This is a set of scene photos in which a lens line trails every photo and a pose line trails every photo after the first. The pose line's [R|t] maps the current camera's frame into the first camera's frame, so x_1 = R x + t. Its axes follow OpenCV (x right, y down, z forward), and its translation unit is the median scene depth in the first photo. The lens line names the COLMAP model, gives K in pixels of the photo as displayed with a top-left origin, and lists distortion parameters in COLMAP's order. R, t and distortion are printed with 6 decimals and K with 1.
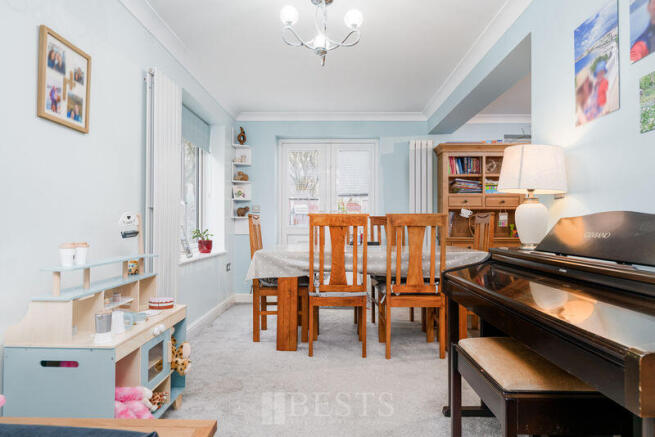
lens RADIAL K [[418.3, 0, 327.0], [0, 418.3, 218.1], [0, 0, 1]] dist [-0.007806, -0.002701]
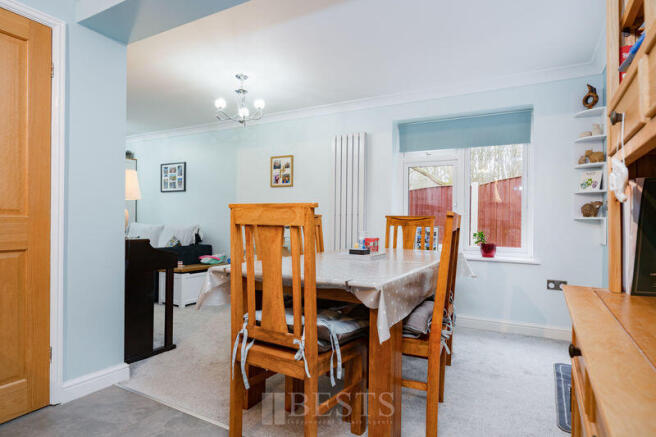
lens RADIAL K [[372.8, 0, 328.0], [0, 372.8, 218.8], [0, 0, 1]] dist [-0.001213, 0.000299]
pose [[-0.473119, -0.013520, -0.880895, 1.313304], [-0.000755, 0.999888, -0.014941, 0.021833], [0.880998, -0.006404, -0.473076, 2.316380]]
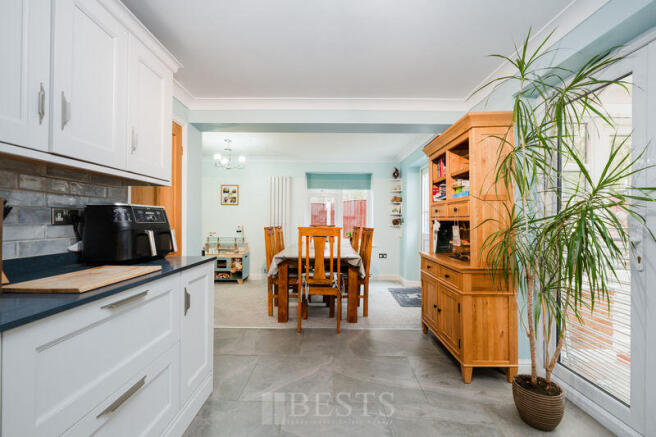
lens RADIAL K [[277.9, 0, 329.1], [0, 277.9, 219.3], [0, 0, 1]] dist [0.003961, -0.000289]
pose [[0.008560, -0.005062, -0.999951, 2.082915], [0.006547, 0.999966, -0.005006, -0.055181], [0.999942, -0.006503, 0.008593, 1.891225]]
